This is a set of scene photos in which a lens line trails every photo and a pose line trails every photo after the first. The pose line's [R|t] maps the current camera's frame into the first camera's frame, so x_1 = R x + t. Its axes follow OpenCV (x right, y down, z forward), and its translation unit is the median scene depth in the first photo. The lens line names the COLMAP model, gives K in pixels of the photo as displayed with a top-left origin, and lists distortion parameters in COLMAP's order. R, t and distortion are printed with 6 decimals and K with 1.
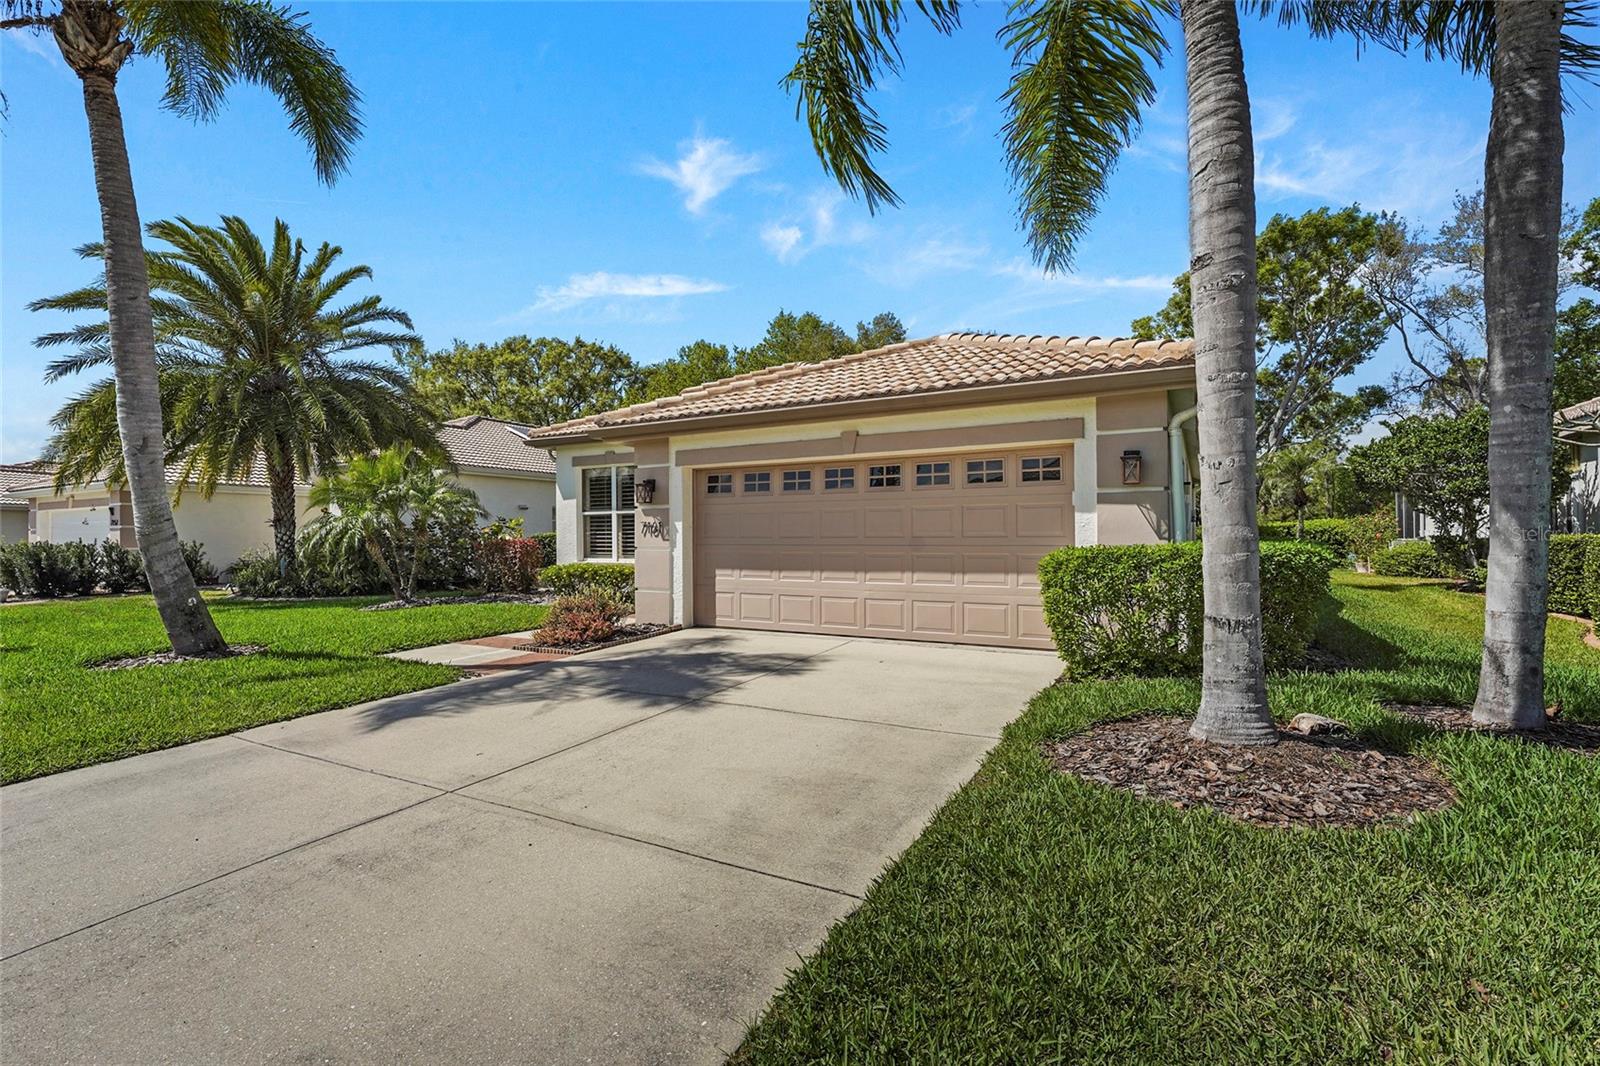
lens RADIAL K [[723.2, 0, 800.0], [0, 723.2, 533.0], [0, 0, 1]] dist [-0.002741, 0.000077]
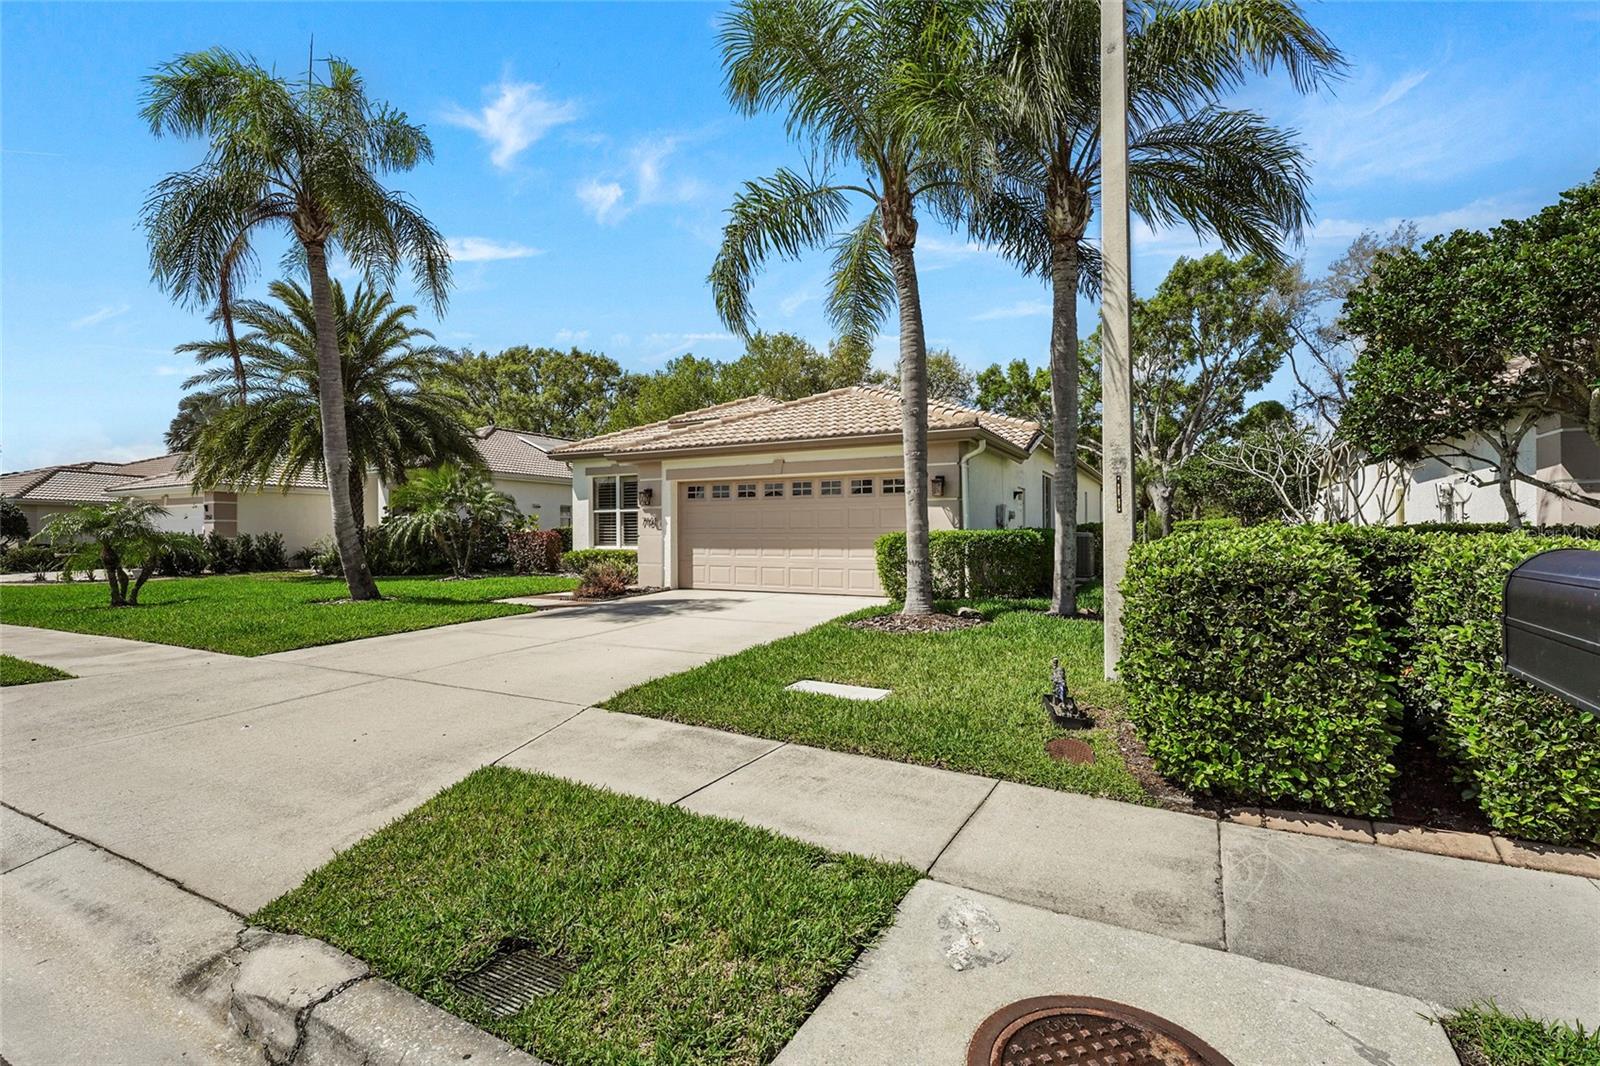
lens RADIAL K [[723.2, 0, 800.0], [0, 723.2, 533.0], [0, 0, 1]] dist [-0.002741, 0.000077]
pose [[0.999844, 0.002703, 0.017435, 0.074598], [-0.002764, 0.999990, 0.003480, 0.009623], [-0.017426, -0.003528, 0.999842, -0.473245]]
